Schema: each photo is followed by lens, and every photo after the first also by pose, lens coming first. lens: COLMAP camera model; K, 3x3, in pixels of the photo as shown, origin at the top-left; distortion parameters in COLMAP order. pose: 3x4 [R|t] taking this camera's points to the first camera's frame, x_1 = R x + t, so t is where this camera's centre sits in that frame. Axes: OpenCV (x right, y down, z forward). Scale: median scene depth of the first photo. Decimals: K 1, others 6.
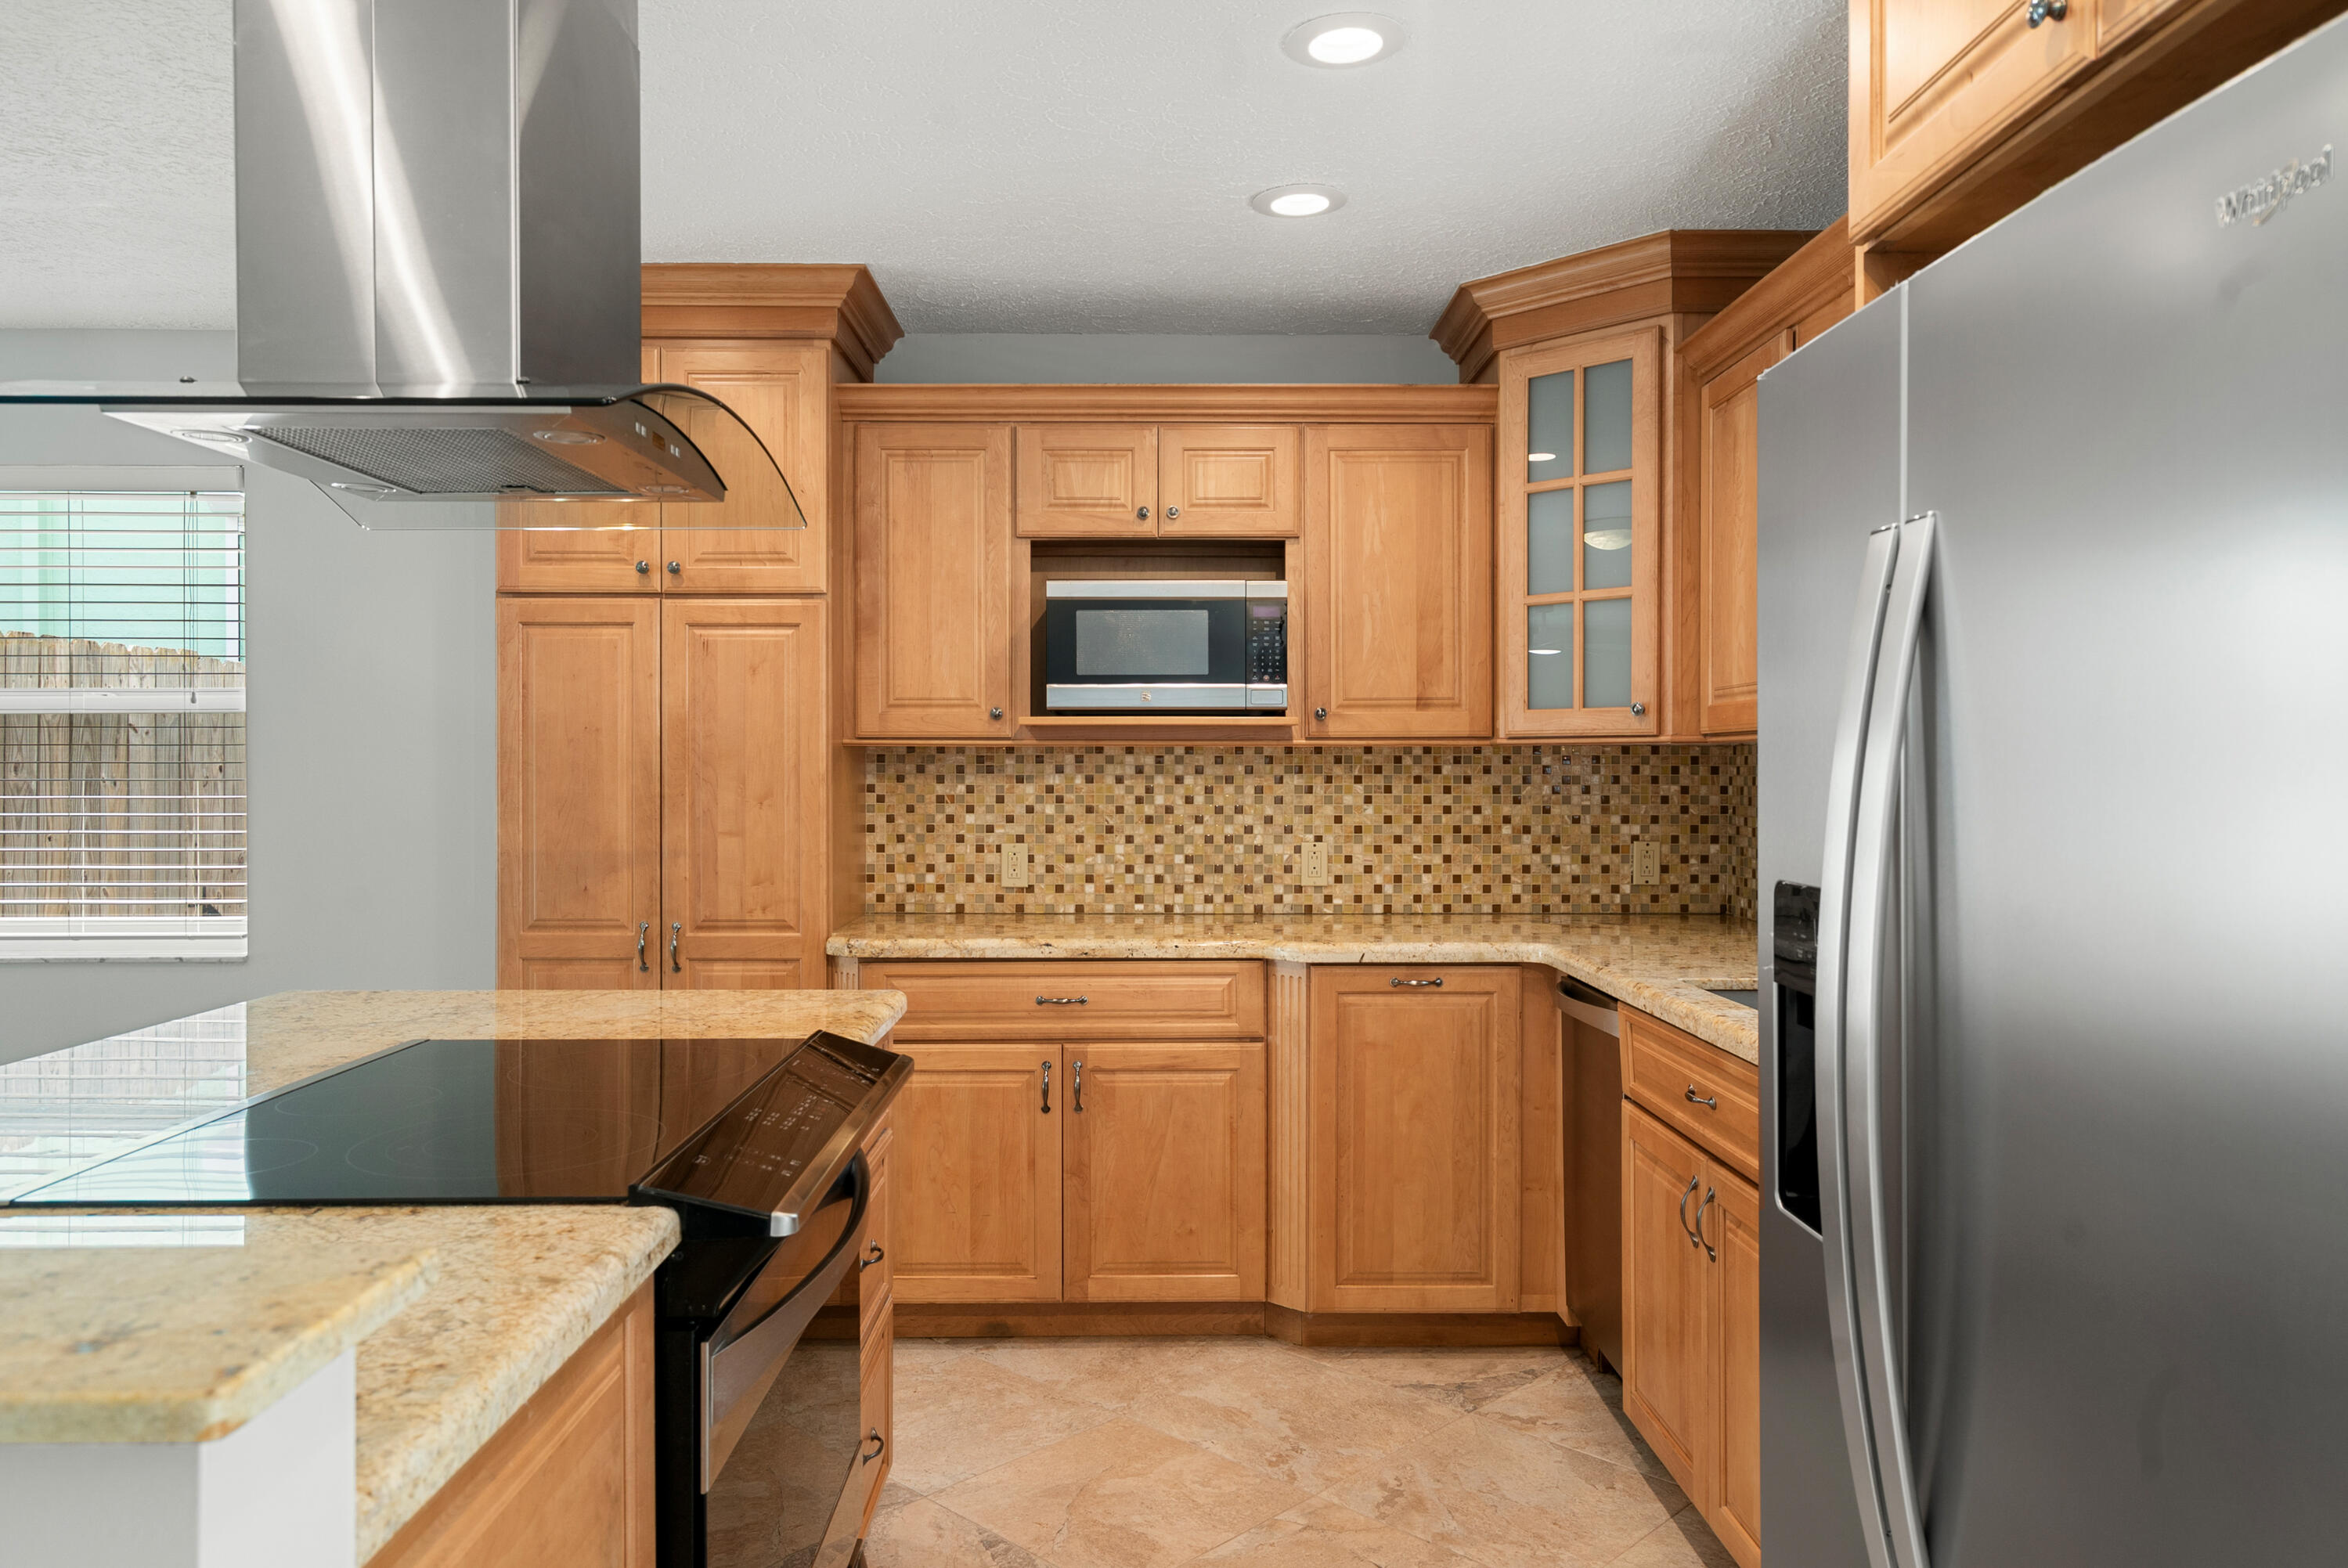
lens RADIAL K [[1577.6, 0, 1167.1], [0, 1577.6, 775.9], [0, 0, 1]] dist [0.020087, 0.000746]
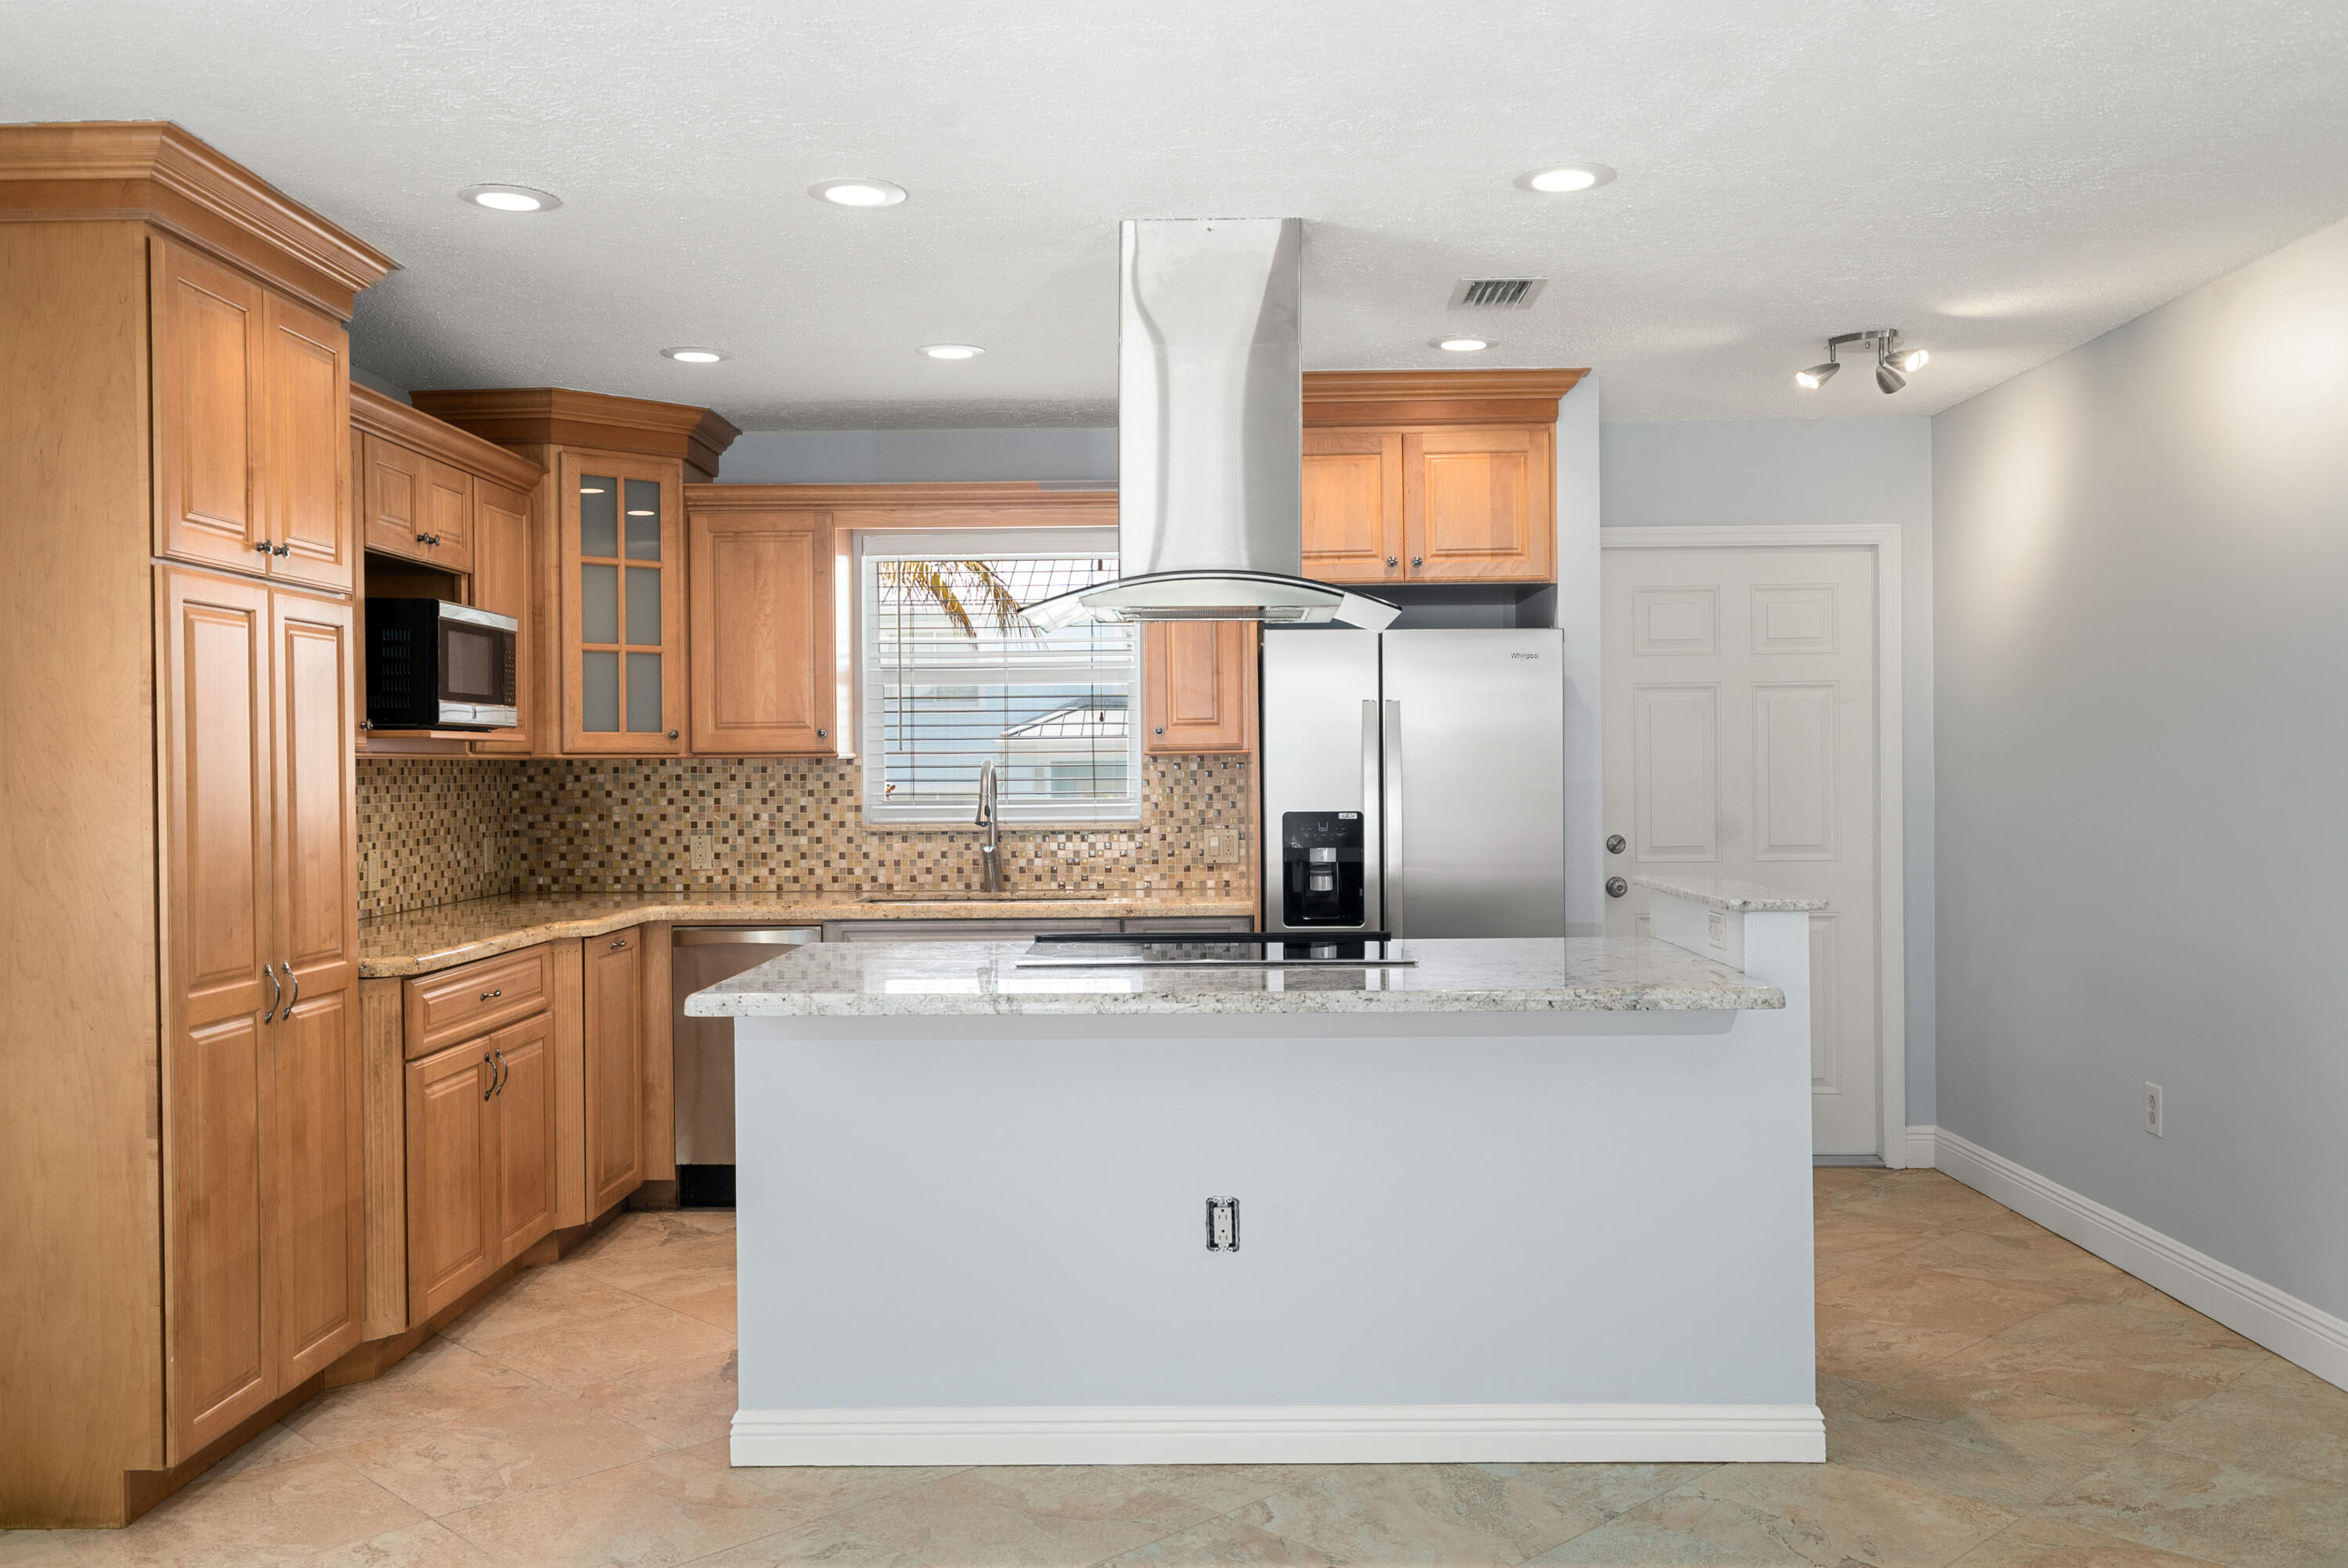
lens RADIAL K [[1955.7, 0, 1154.0], [0, 1955.7, 778.4], [0, 0, 1]] dist [0.004753, 0.003365]
pose [[0.036816, -0.006757, 0.999299, -1.198035], [0.012610, 0.999901, 0.006296, -0.007390], [-0.999243, 0.012370, 0.036897, 0.427676]]
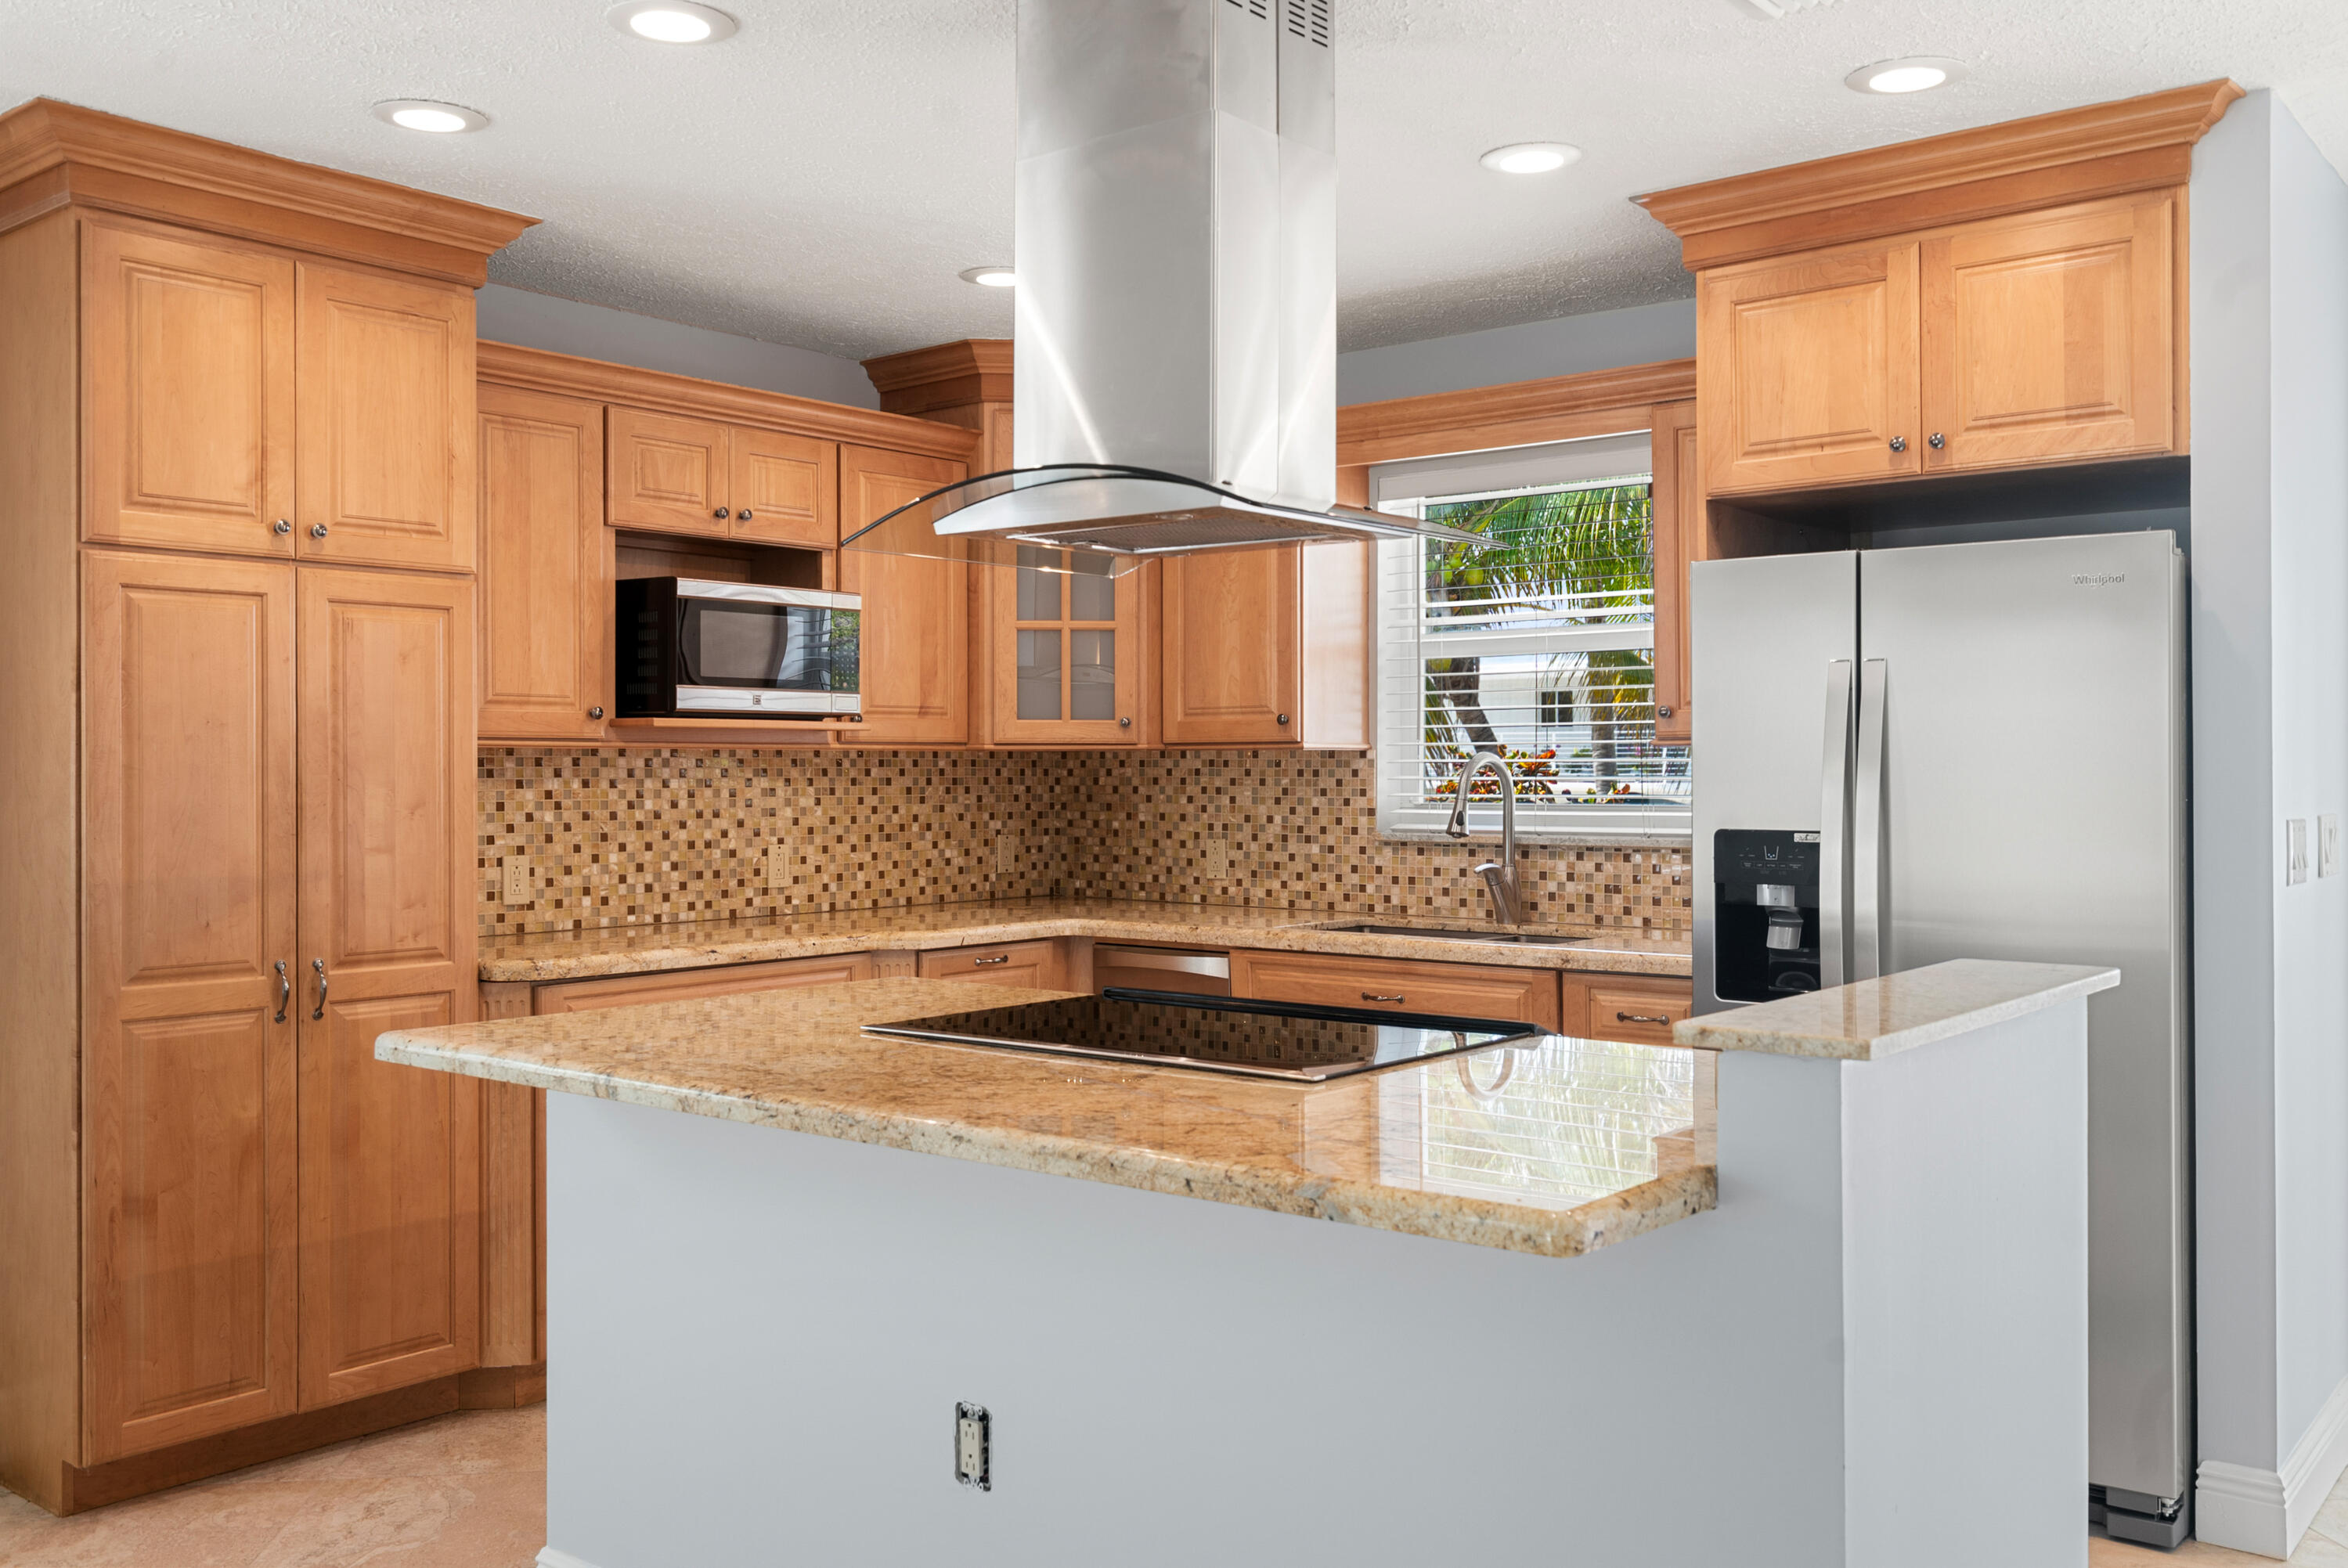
lens RADIAL K [[1990.1, 0, 1157.6], [0, 1990.1, 764.1], [0, 0, 1]] dist [0.009229, -0.000589]
pose [[0.643367, 0.000731, 0.765557, -0.727266], [0.005118, 0.999973, -0.005255, -0.001511], [-0.765541, 0.007299, 0.643346, -0.008240]]
